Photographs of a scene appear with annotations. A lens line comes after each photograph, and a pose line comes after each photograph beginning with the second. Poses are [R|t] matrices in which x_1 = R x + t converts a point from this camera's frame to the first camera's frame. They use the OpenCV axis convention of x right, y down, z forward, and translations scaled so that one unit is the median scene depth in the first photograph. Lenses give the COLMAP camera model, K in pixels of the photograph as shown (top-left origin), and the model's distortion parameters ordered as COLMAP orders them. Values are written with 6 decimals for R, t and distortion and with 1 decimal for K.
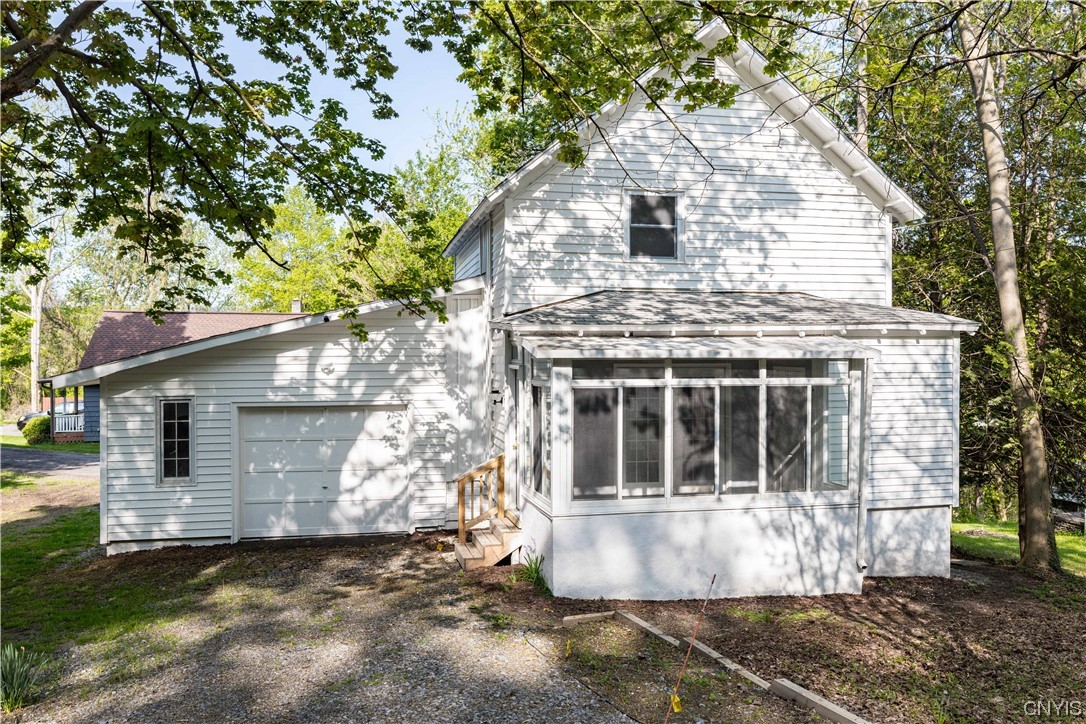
lens RADIAL K [[882.2, 0, 527.5], [0, 882.2, 335.3], [0, 0, 1]] dist [-0.056379, 0.004576]
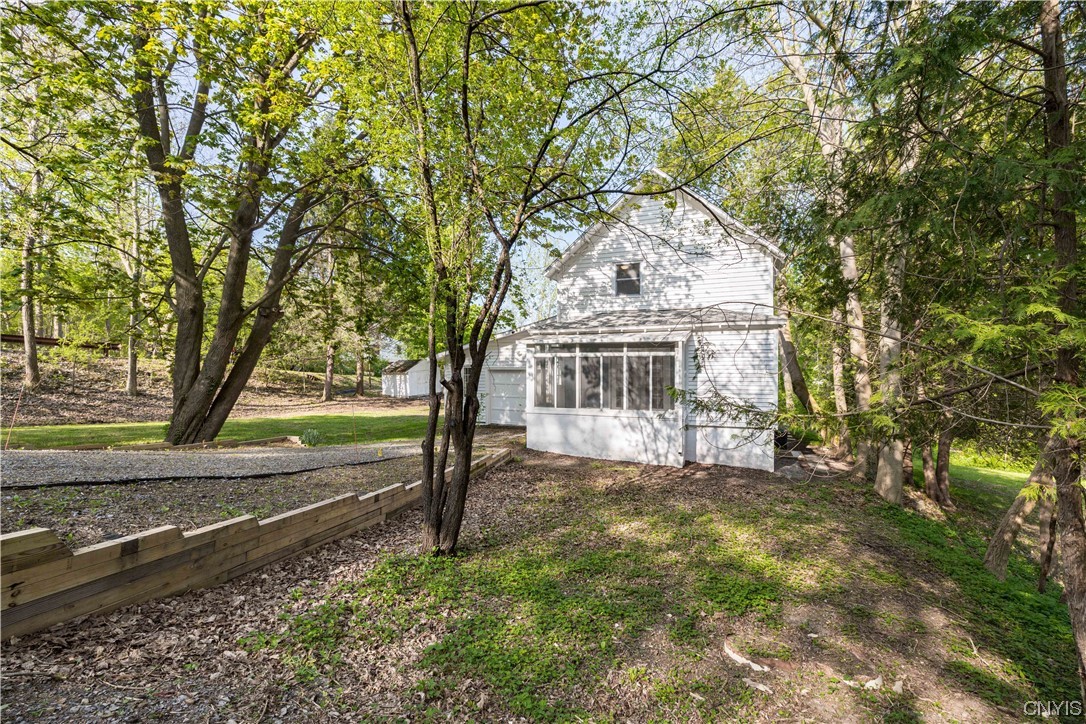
lens RADIAL K [[476.0, 0, 554.9], [0, 476.0, 363.6], [0, 0, 1]] dist [0.013276, 0.000603]
pose [[0.830108, 0.000225, -0.557603, 0.651942], [0.018276, 0.999452, 0.027611, 0.036839], [0.557303, -0.033111, 0.829649, 0.005071]]
